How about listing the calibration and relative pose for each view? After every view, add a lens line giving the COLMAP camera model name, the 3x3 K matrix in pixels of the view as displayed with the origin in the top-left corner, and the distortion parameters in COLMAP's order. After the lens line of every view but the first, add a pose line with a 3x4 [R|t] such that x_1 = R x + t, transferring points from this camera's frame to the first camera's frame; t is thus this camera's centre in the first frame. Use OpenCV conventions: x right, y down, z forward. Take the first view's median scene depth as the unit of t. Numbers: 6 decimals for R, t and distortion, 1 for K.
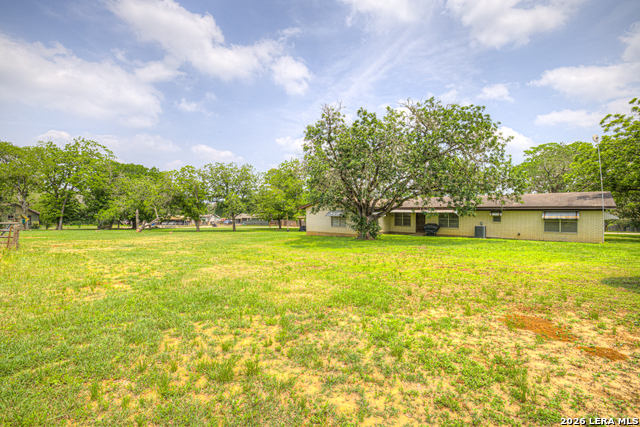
lens RADIAL K [[272.7, 0, 315.7], [0, 272.7, 212.5], [0, 0, 1]] dist [-0.020388, 0.000911]
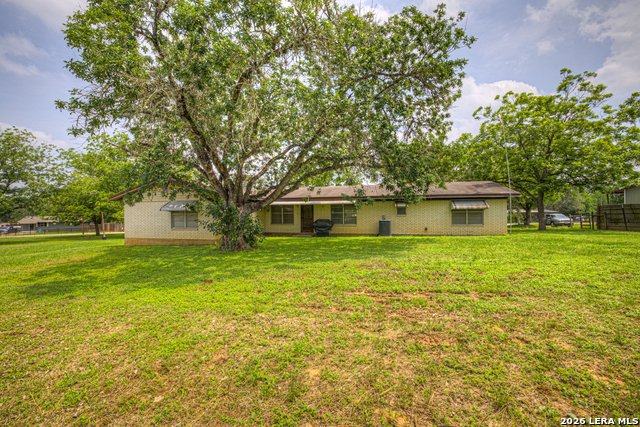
lens RADIAL K [[272.7, 0, 315.7], [0, 272.7, 212.5], [0, 0, 1]] dist [-0.020388, 0.000911]
pose [[0.870140, -0.010362, 0.492696, 0.050358], [0.012085, 0.999927, -0.000313, 0.025377], [-0.492656, 0.006226, 0.870202, 0.415520]]
